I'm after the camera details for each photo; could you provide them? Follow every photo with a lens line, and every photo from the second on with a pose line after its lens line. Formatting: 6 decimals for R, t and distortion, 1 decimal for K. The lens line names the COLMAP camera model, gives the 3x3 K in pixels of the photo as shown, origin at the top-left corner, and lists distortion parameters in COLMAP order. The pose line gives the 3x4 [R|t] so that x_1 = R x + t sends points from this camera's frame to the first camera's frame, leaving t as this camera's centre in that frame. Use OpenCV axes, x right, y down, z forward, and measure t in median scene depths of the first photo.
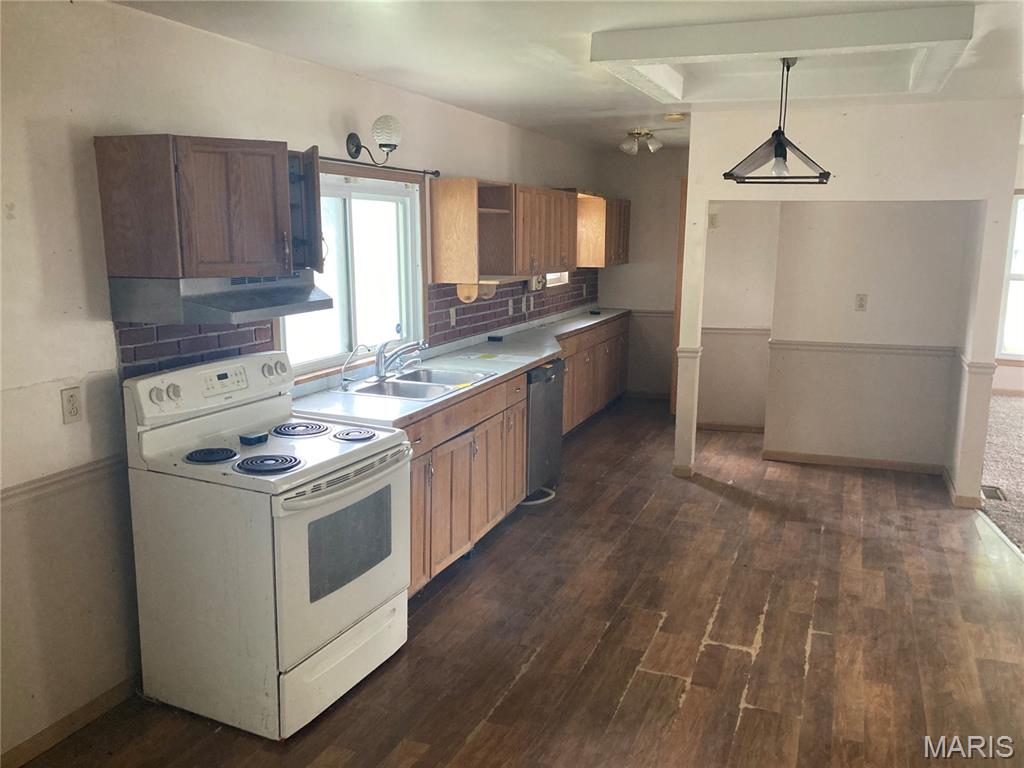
lens RADIAL K [[834.9, 0, 515.2], [0, 834.9, 367.4], [0, 0, 1]] dist [0.002350, -0.003618]
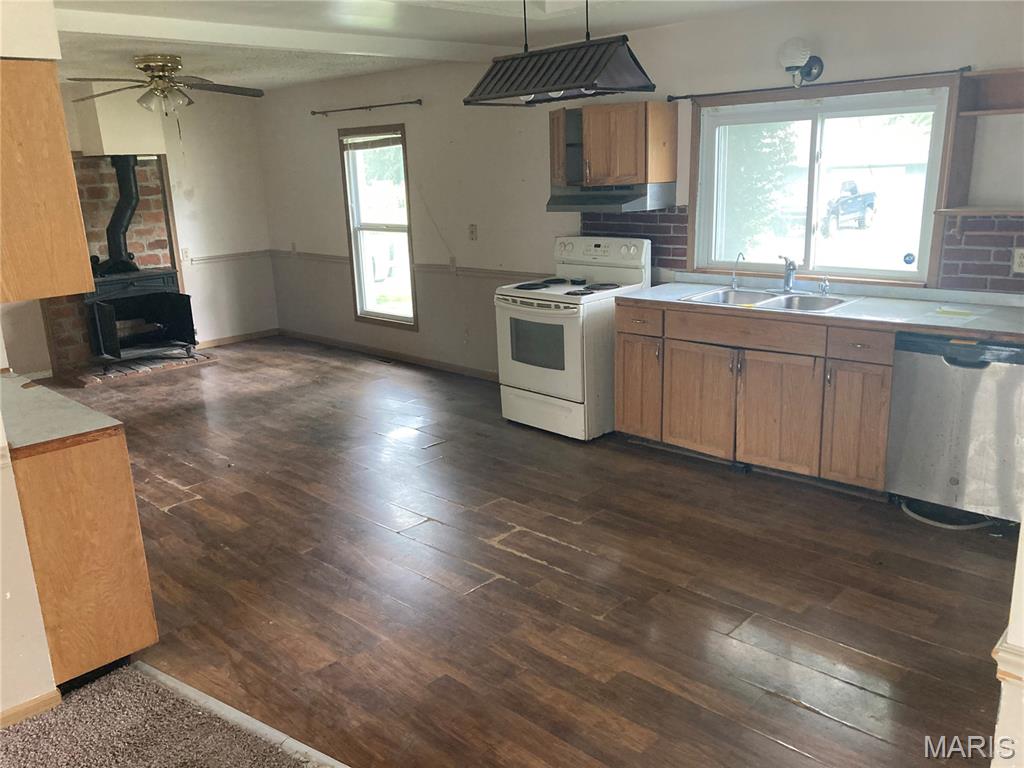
lens RADIAL K [[842.0, 0, 499.6], [0, 842.0, 382.1], [0, 0, 1]] dist [0.006579, -0.009861]
pose [[-0.391275, 0.241158, -0.888114, 0.981536], [-0.110609, 0.945735, 0.305535, -0.169410], [0.913602, 0.217782, -0.343368, 1.073574]]
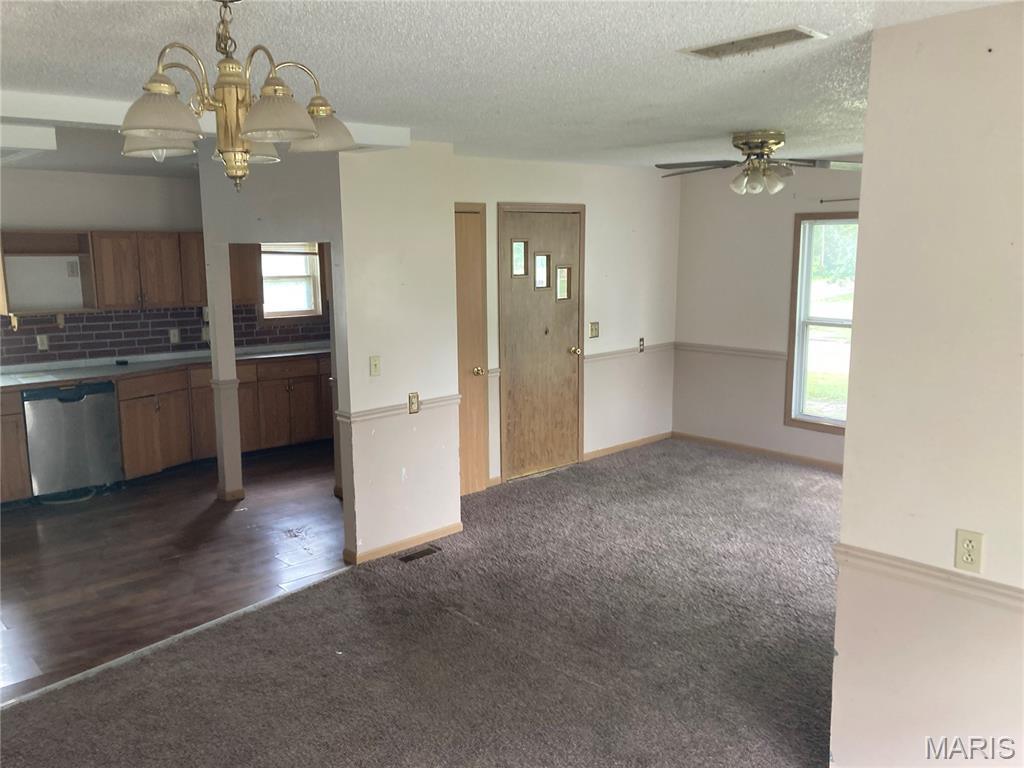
lens RADIAL K [[832.0, 0, 529.6], [0, 832.0, 382.3], [0, 0, 1]] dist [-0.011296, -0.005508]
pose [[0.908894, 0.058798, -0.412862, 1.327166], [-0.061502, 0.998084, 0.006749, -0.068190], [0.412468, 0.019258, 0.910769, 0.251773]]
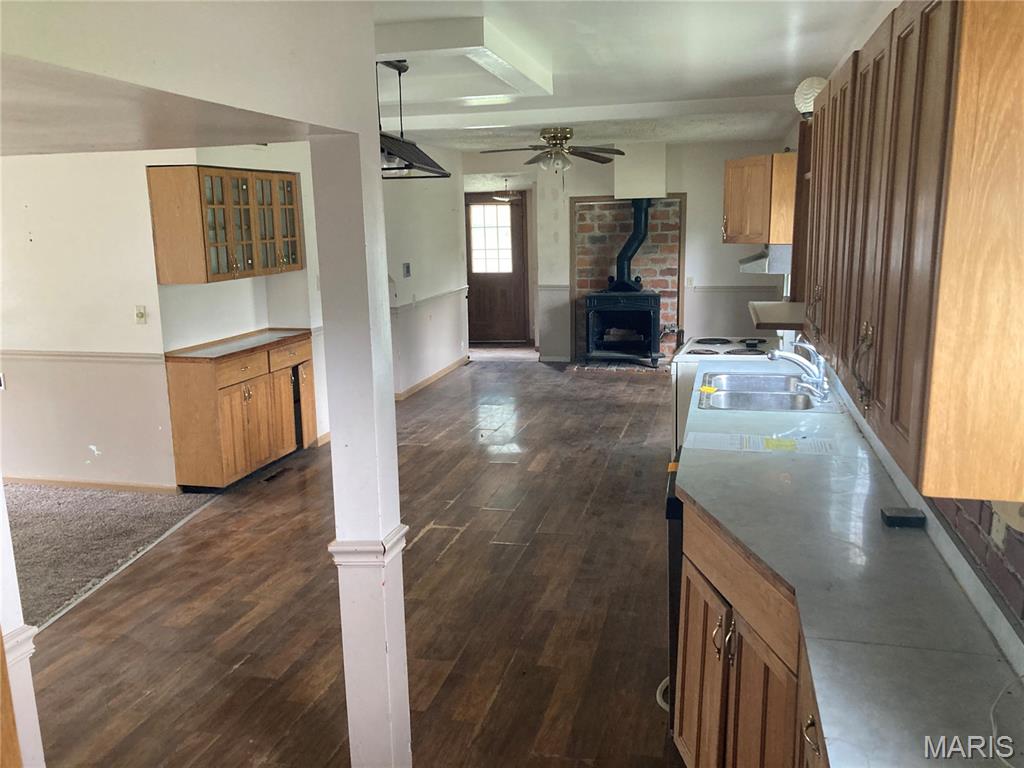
lens RADIAL K [[832.0, 0, 529.6], [0, 832.0, 382.3], [0, 0, 1]] dist [-0.011296, -0.005508]
pose [[-0.988448, 0.038547, -0.146579, 0.249655], [-0.014684, 0.938214, 0.345744, -0.283214], [0.150850, 0.343902, -0.926809, 1.751520]]
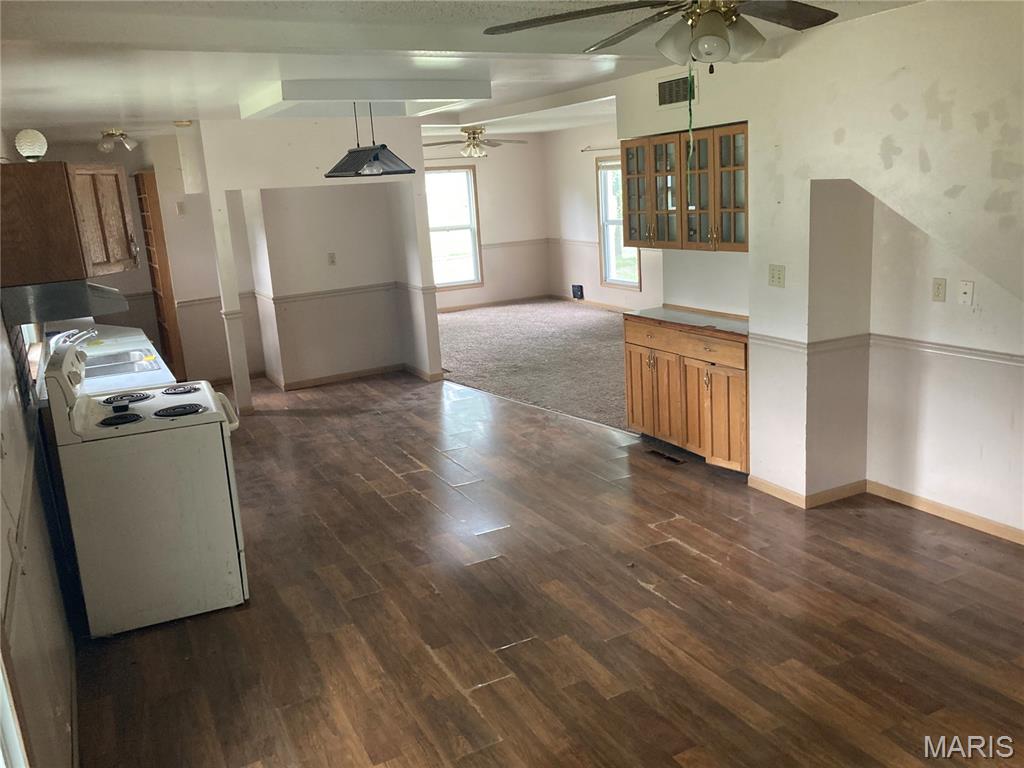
lens RADIAL K [[832.0, 0, 529.6], [0, 832.0, 382.3], [0, 0, 1]] dist [-0.011296, -0.005508]
pose [[0.637017, -0.222784, 0.737955, -0.584121], [0.190393, 0.973138, 0.129434, 0.004561], [-0.746967, 0.058050, 0.662322, -0.178129]]
